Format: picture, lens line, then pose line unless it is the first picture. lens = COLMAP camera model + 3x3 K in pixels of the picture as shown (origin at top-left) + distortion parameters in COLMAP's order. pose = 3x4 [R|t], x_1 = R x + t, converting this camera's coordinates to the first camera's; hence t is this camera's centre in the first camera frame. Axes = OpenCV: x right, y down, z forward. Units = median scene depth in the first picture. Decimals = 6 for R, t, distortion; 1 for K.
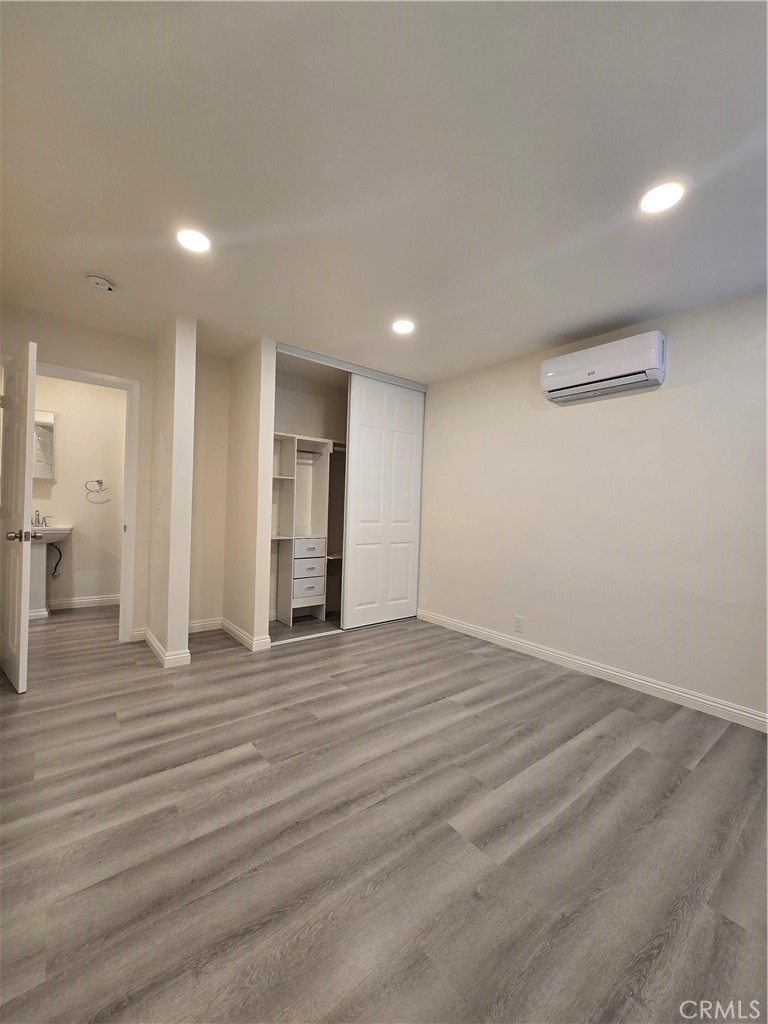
lens RADIAL K [[415.7, 0, 384.0], [0, 415.7, 512.0], [0, 0, 1]] dist [-0.000123, 0.000252]
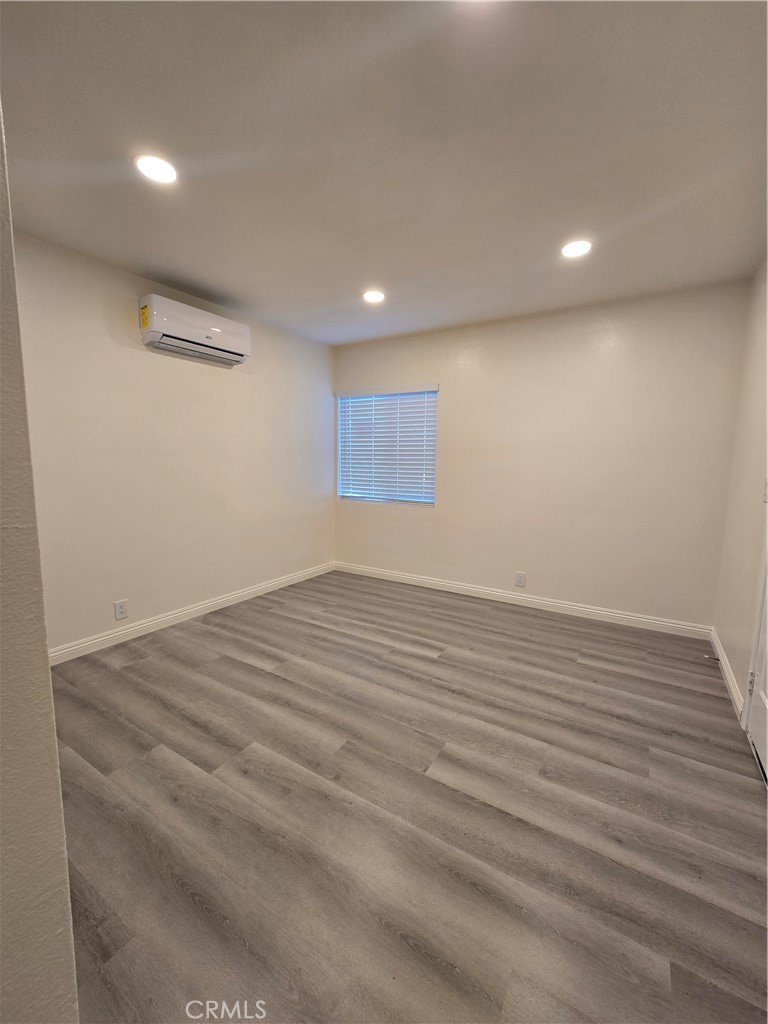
lens RADIAL K [[418.5, 0, 384.0], [0, 418.5, 512.0], [0, 0, 1]] dist [0.000498, -0.000224]
pose [[-0.322097, -0.154017, 0.934094, -0.974600], [-0.009375, 0.987148, 0.159532, -0.092854], [-0.946660, 0.042627, -0.319402, 1.294131]]
